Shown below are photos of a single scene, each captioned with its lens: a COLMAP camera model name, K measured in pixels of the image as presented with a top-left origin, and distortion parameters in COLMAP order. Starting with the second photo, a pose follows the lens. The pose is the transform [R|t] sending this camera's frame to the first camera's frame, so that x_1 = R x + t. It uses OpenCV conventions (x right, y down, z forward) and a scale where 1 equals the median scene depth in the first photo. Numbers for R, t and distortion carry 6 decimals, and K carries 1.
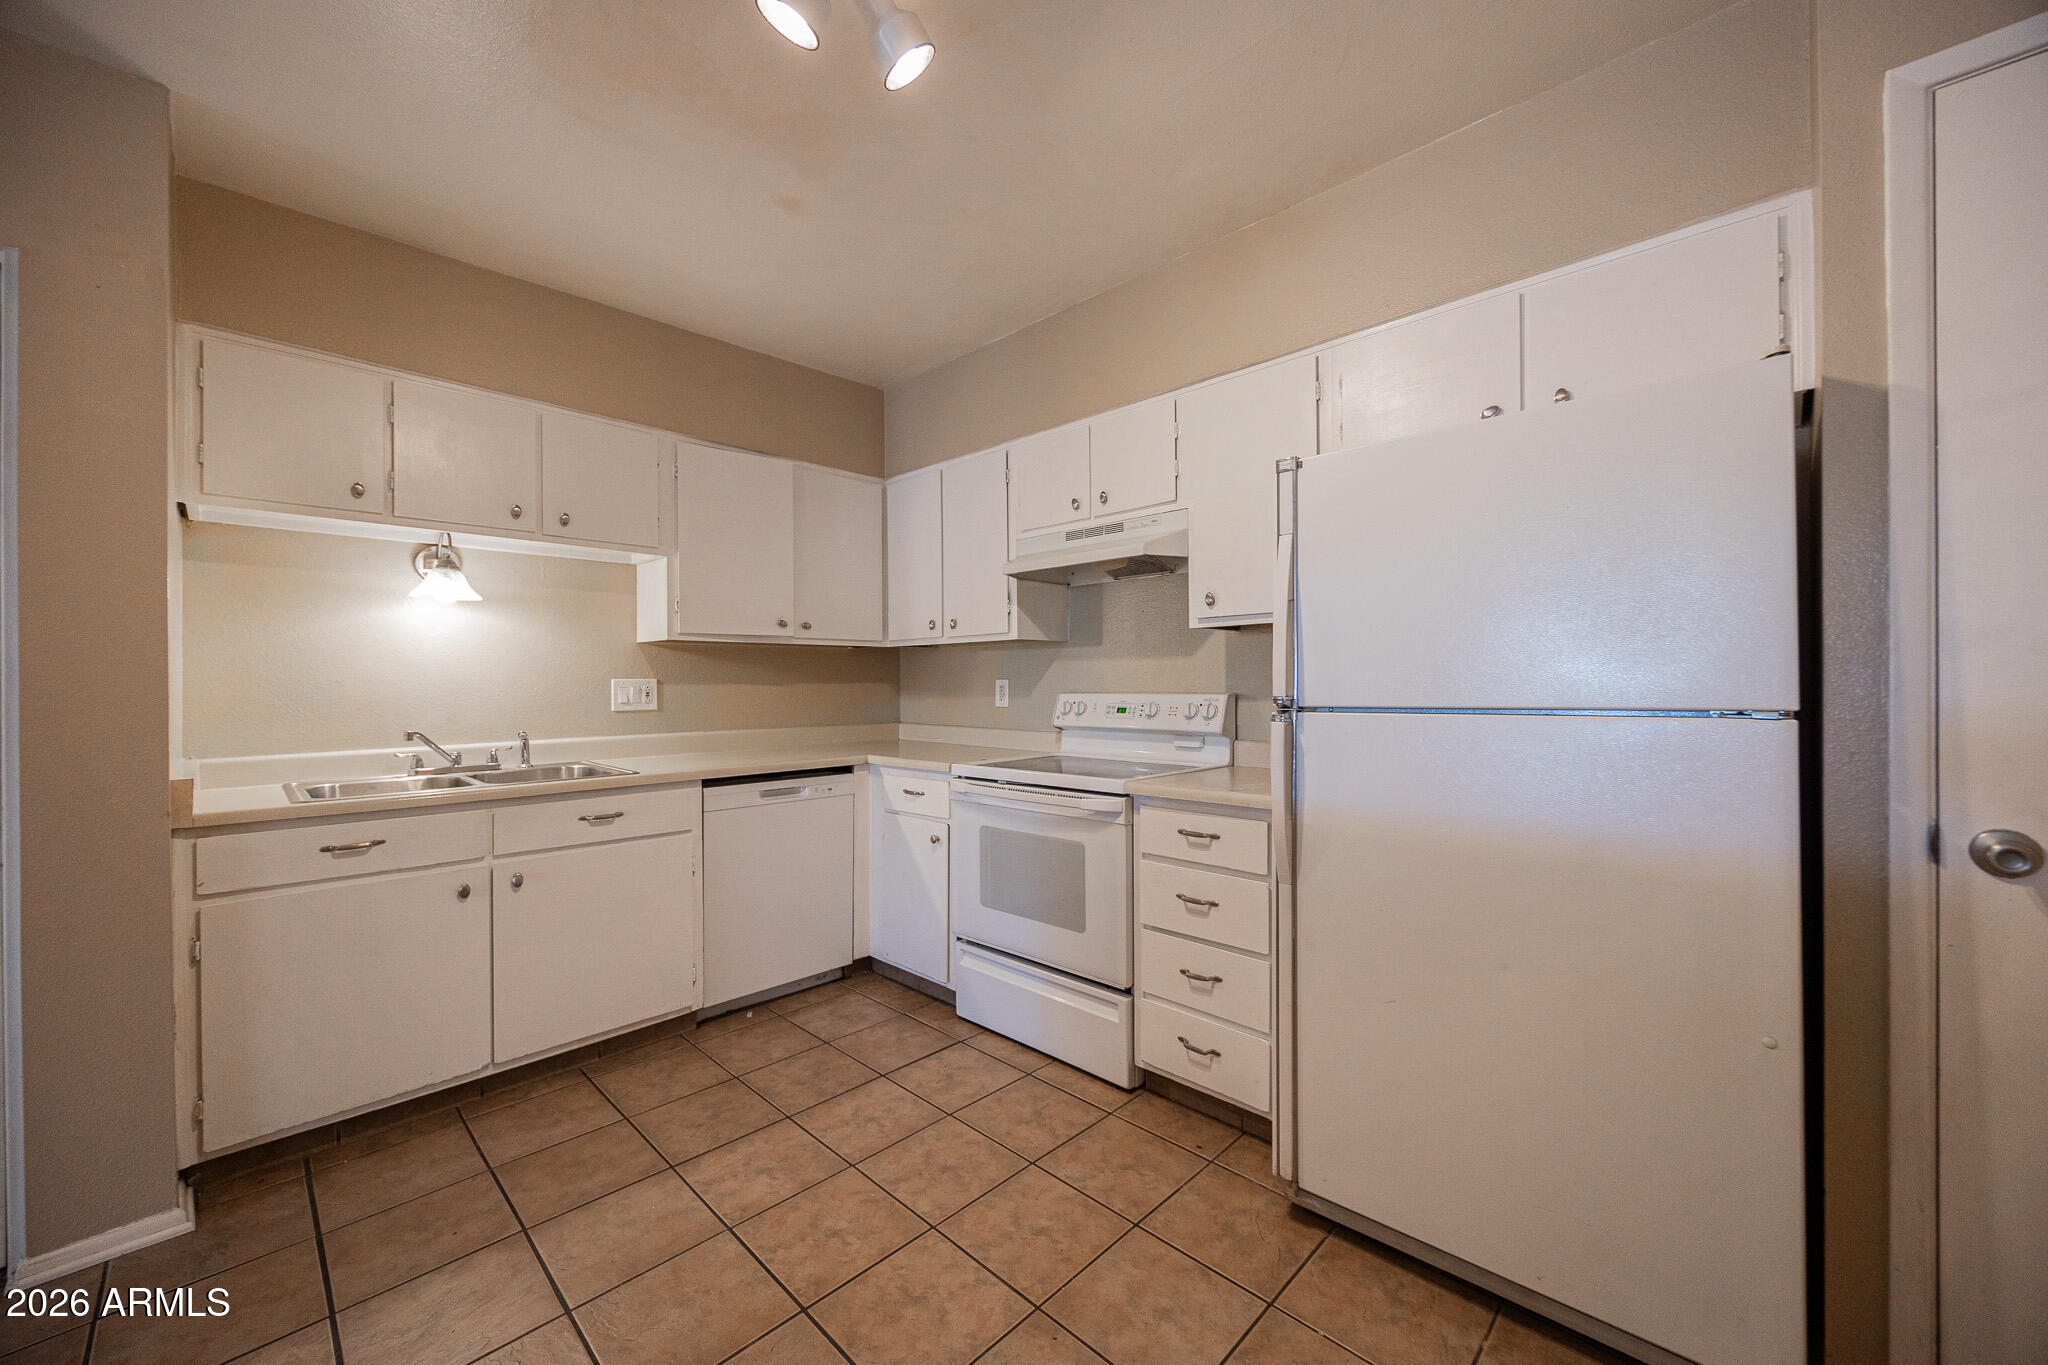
lens RADIAL K [[778.1, 0, 1021.1], [0, 778.1, 685.0], [0, 0, 1]] dist [-0.001175, -0.000090]
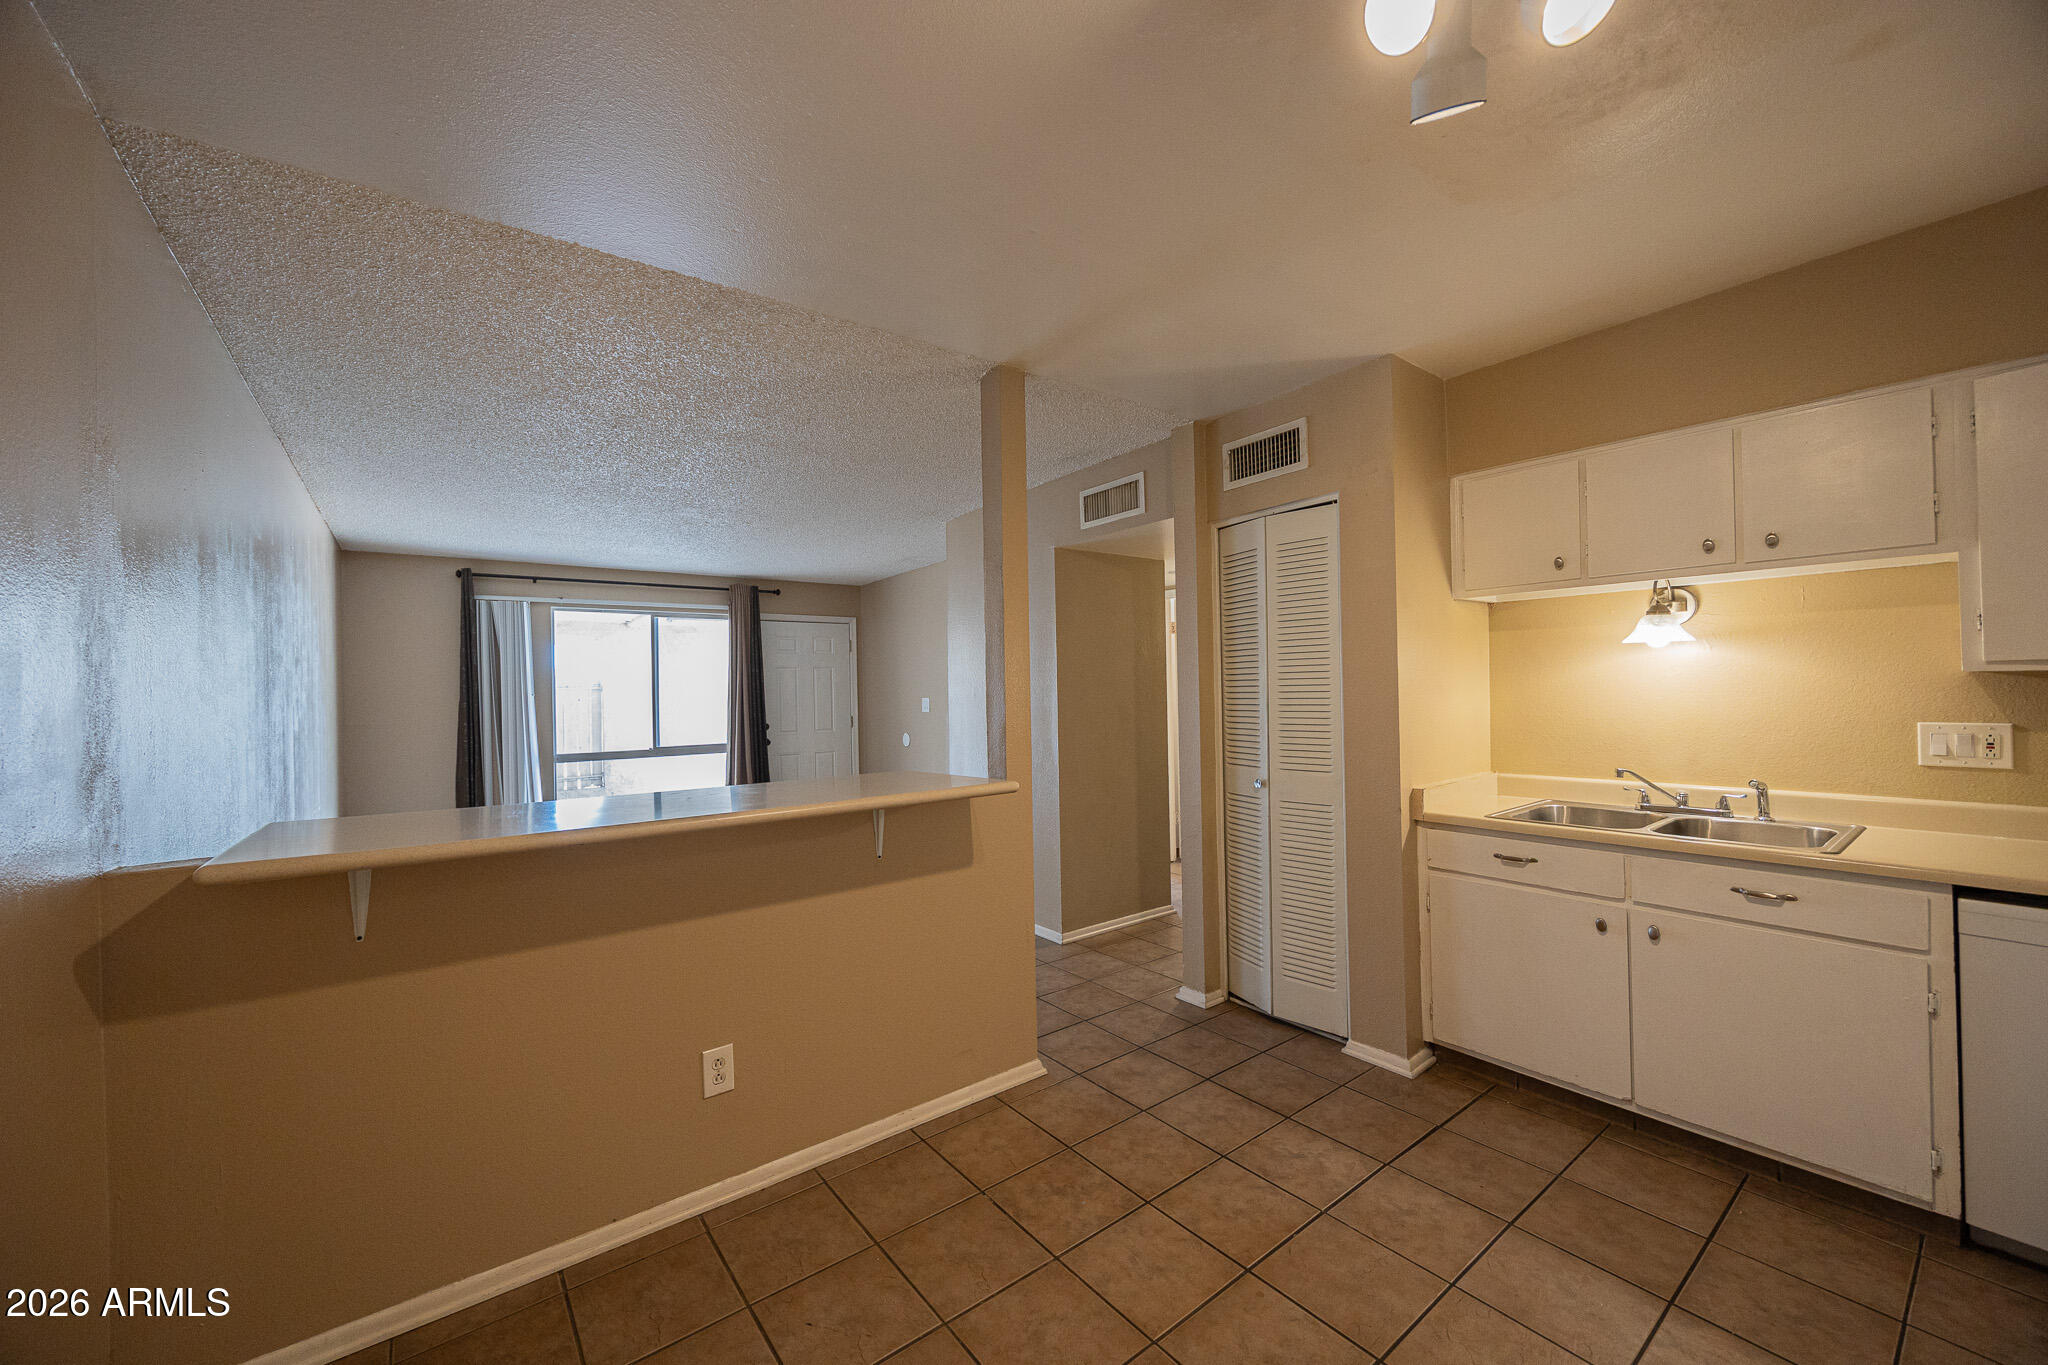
lens RADIAL K [[778.1, 0, 1021.1], [0, 778.1, 685.0], [0, 0, 1]] dist [-0.001175, -0.000090]
pose [[-0.147450, 0.004932, -0.989057, 0.386193], [0.019517, 0.999807, 0.002076, -0.070895], [0.988877, -0.018997, -0.147518, 0.303281]]
